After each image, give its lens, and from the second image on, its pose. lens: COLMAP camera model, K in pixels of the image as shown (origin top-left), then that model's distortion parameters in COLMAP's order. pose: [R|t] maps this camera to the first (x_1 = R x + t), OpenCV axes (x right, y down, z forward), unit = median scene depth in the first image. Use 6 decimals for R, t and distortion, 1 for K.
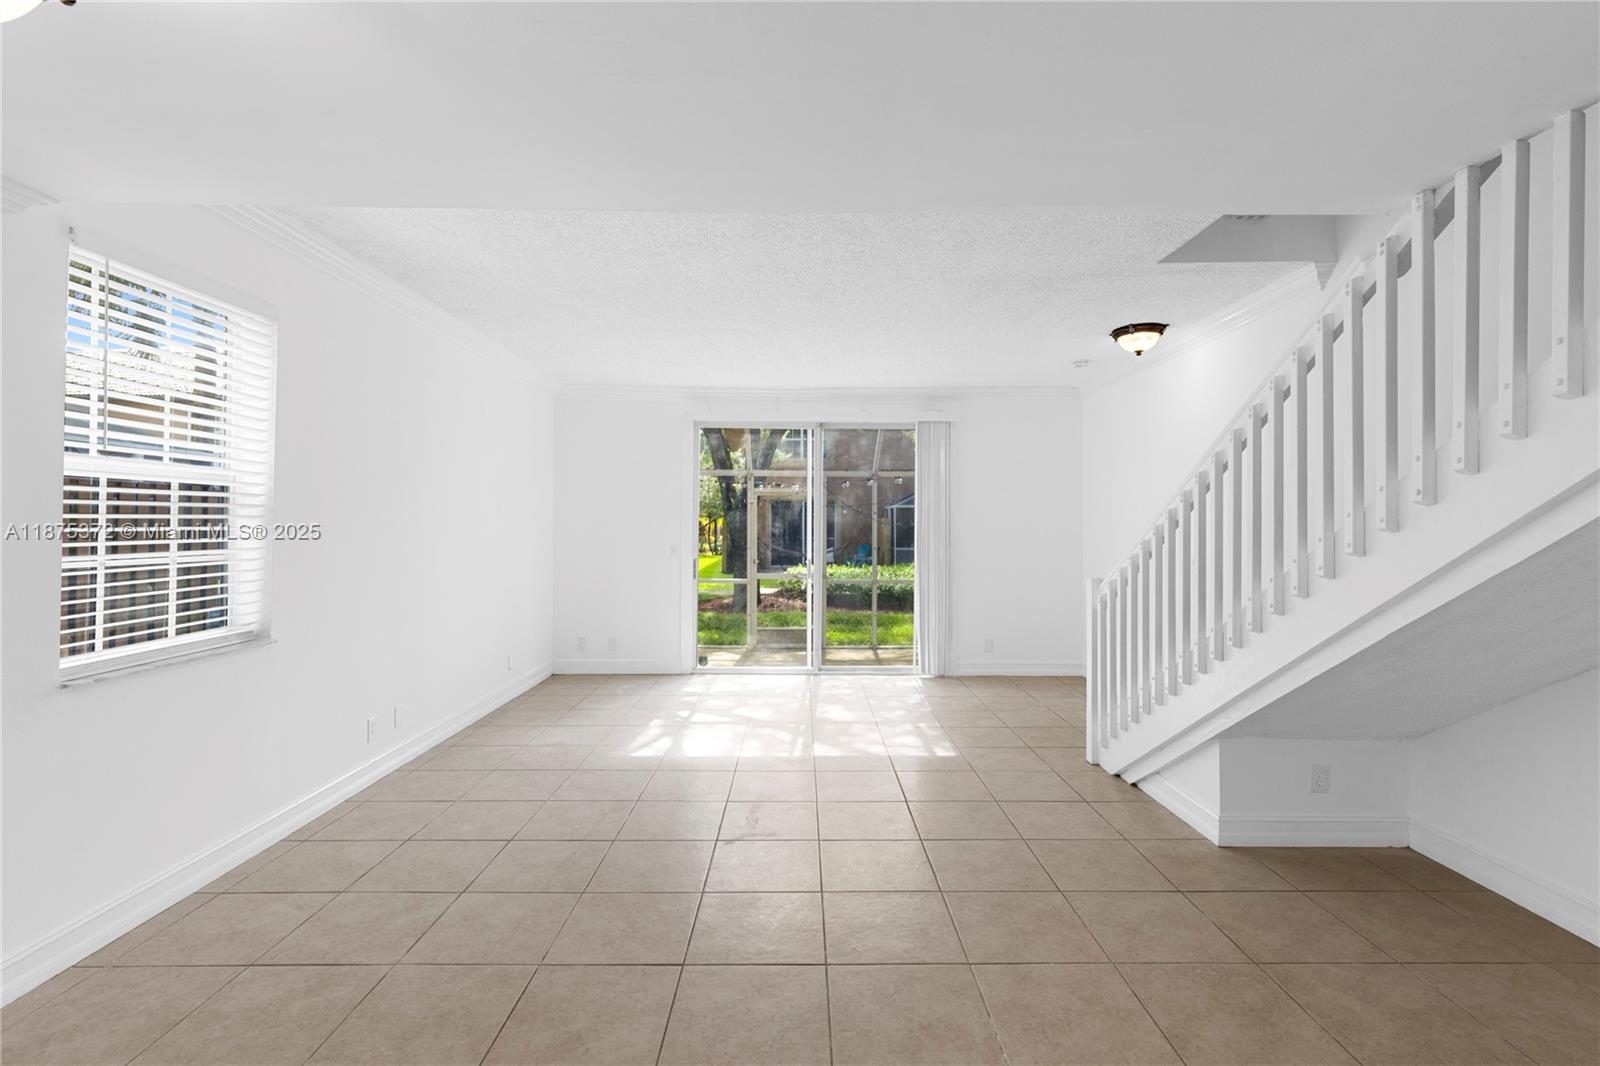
lens RADIAL K [[721.4, 0, 798.8], [0, 721.4, 517.5], [0, 0, 1]] dist [0.000406, -0.000003]
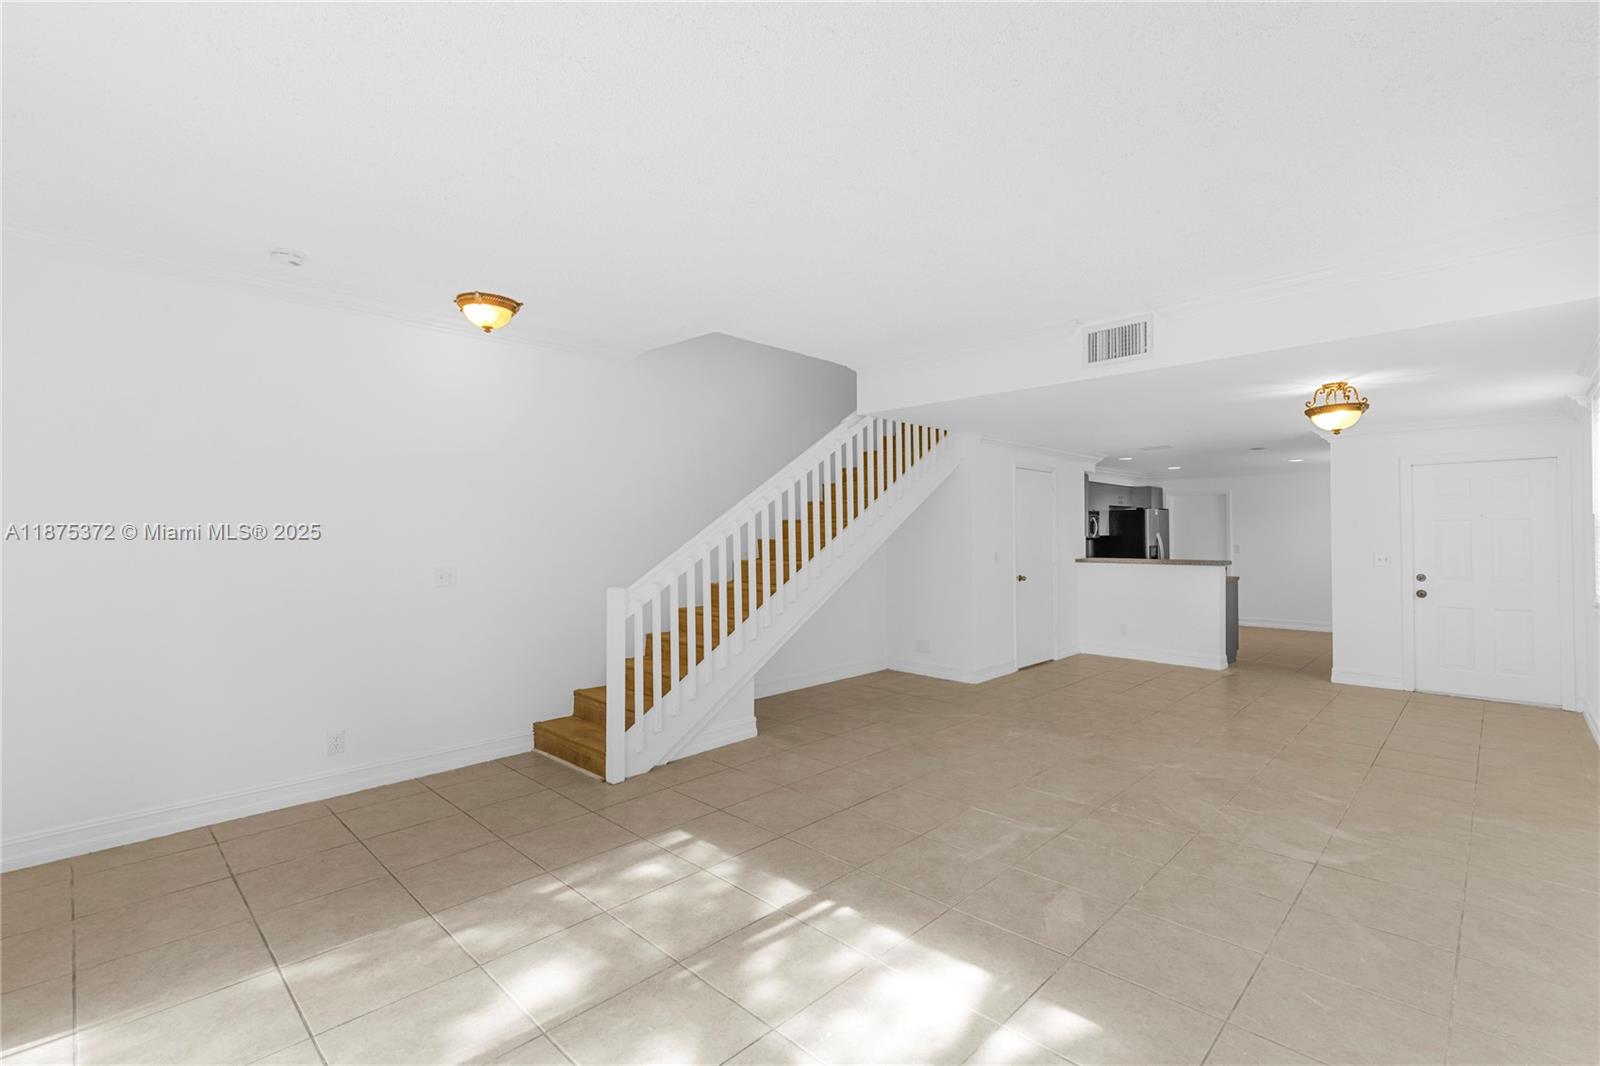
lens RADIAL K [[721.4, 0, 804.1], [0, 721.4, 526.8], [0, 0, 1]] dist [0.000406, -0.000003]
pose [[-0.719905, 0.007631, 0.694030, -0.397761], [-0.006089, 0.999832, -0.017309, 0.015345], [-0.694045, -0.016687, -0.719738, 1.389038]]
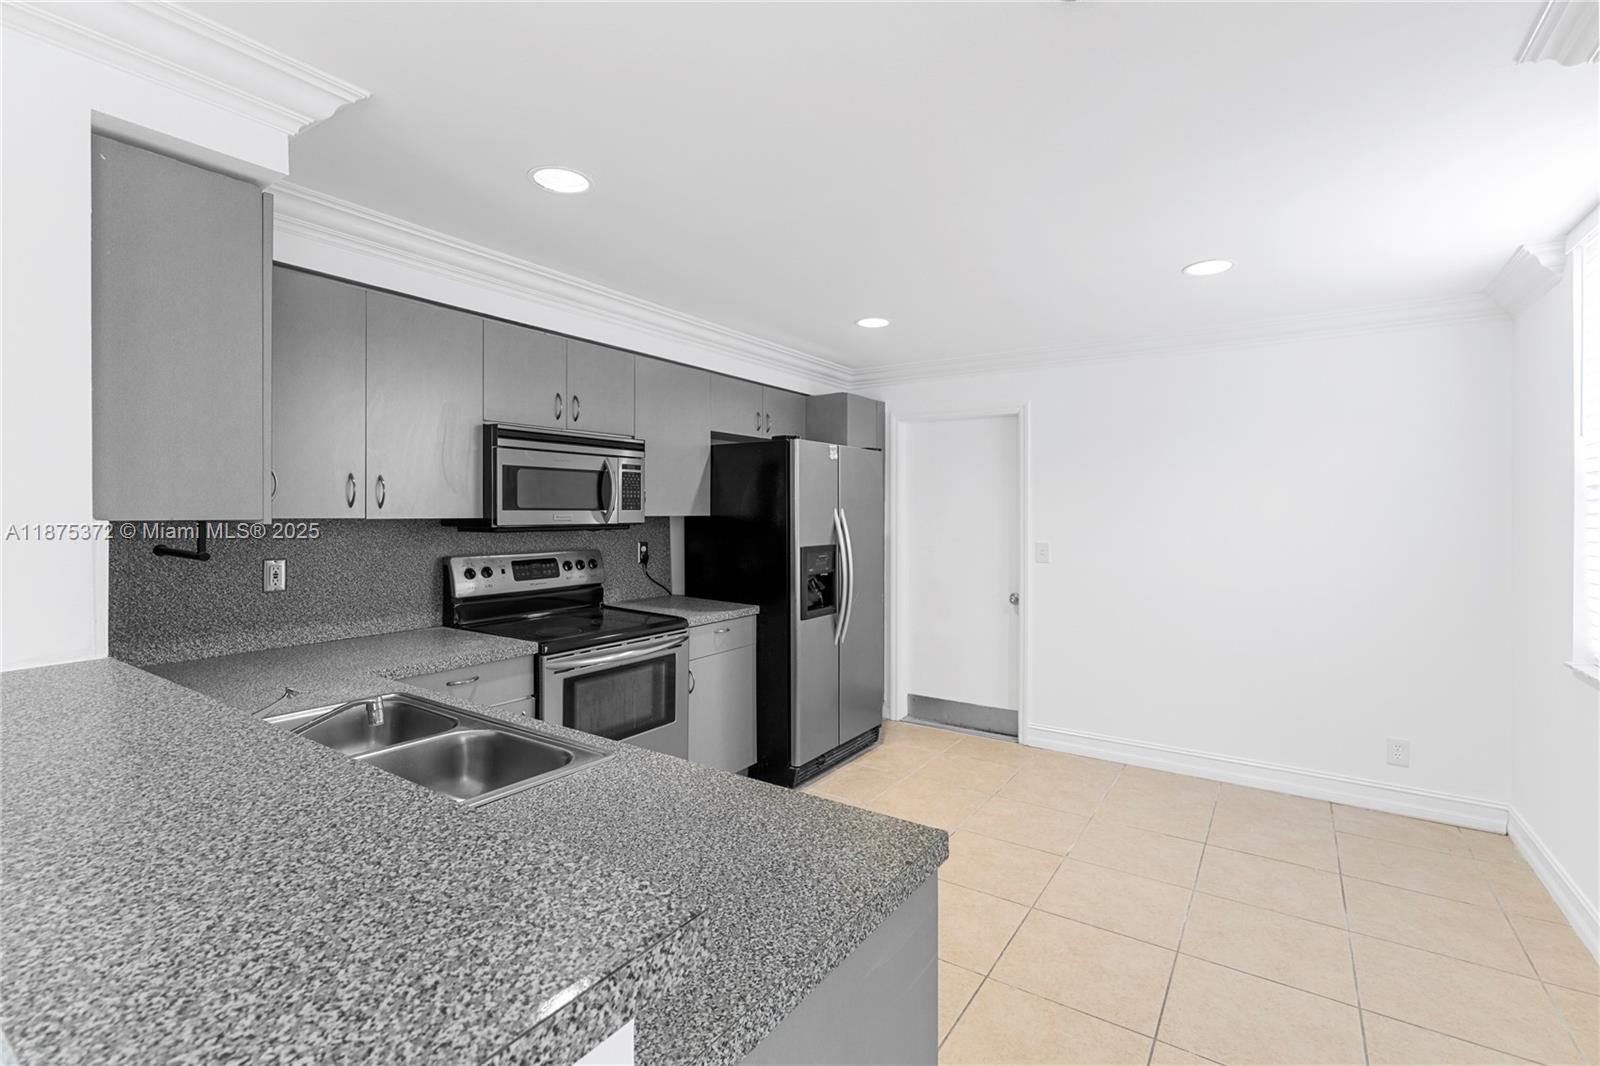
lens RADIAL K [[721.4, 0, 806.7], [0, 721.4, 511.8], [0, 0, 1]] dist [0.000406, -0.000003]
pose [[-0.832142, -0.000628, 0.554563, -0.047036], [-0.008484, 0.999897, -0.011599, 0.000890], [-0.554498, -0.014357, -0.832061, -0.320678]]
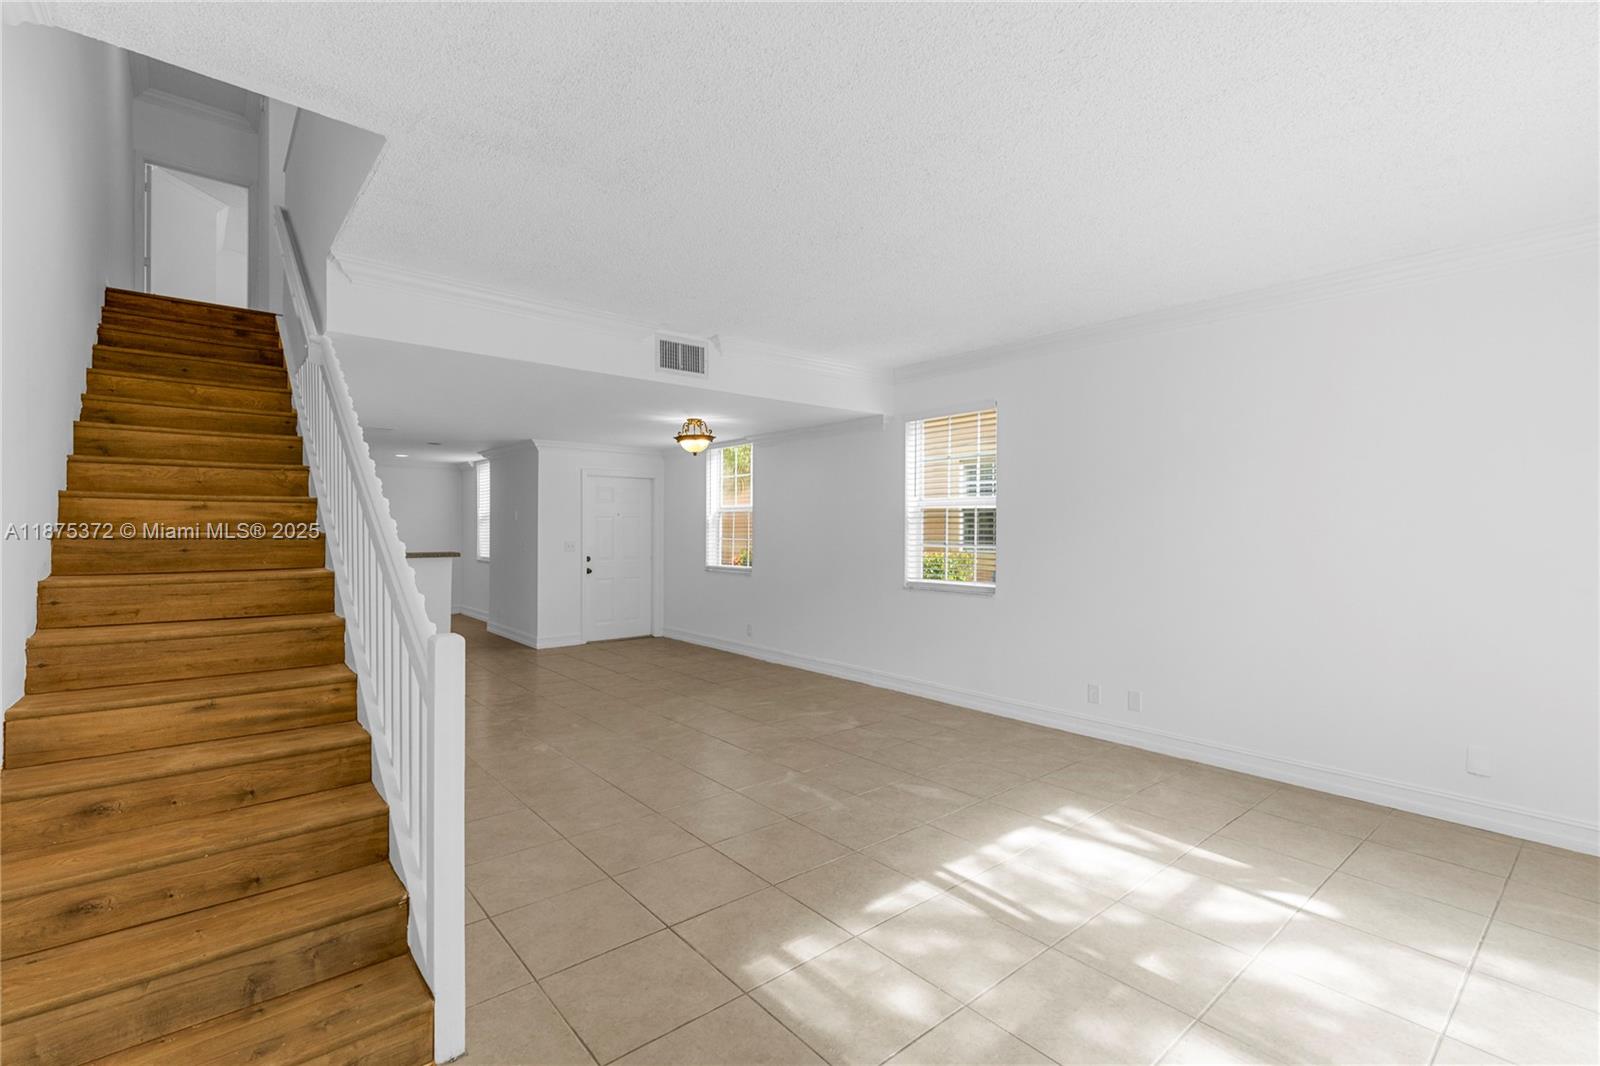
lens RADIAL K [[721.4, 0, 795.6], [0, 721.4, 522.9], [0, 0, 1]] dist [0.000406, -0.000003]
pose [[-0.764511, -0.006074, -0.644582, 0.490514], [0.005250, 0.999864, -0.015650, 0.019533], [0.644589, -0.015349, -0.764375, 1.356438]]
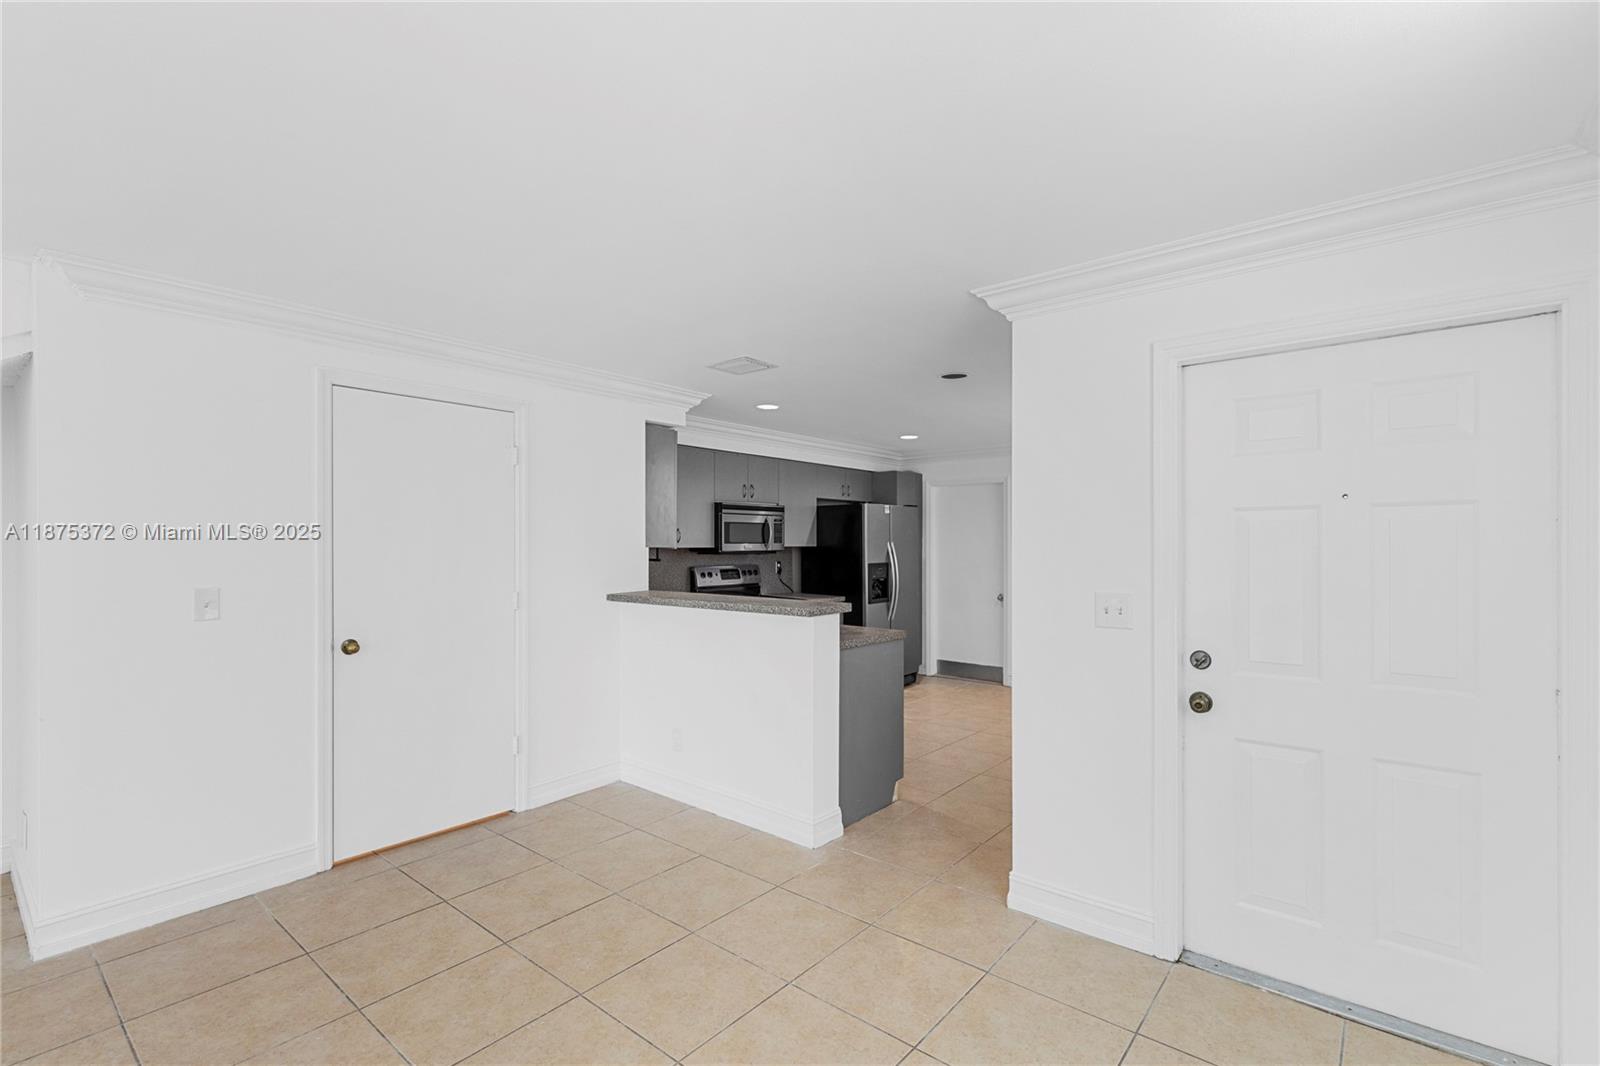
lens RADIAL K [[721.4, 0, 815.3], [0, 721.4, 542.1], [0, 0, 1]] dist [0.000406, -0.000003]
pose [[-0.781353, 0.001030, 0.624089, -0.396846], [-0.008004, 0.999900, -0.011671, 0.005045], [-0.624038, -0.014114, -0.781266, 0.183401]]
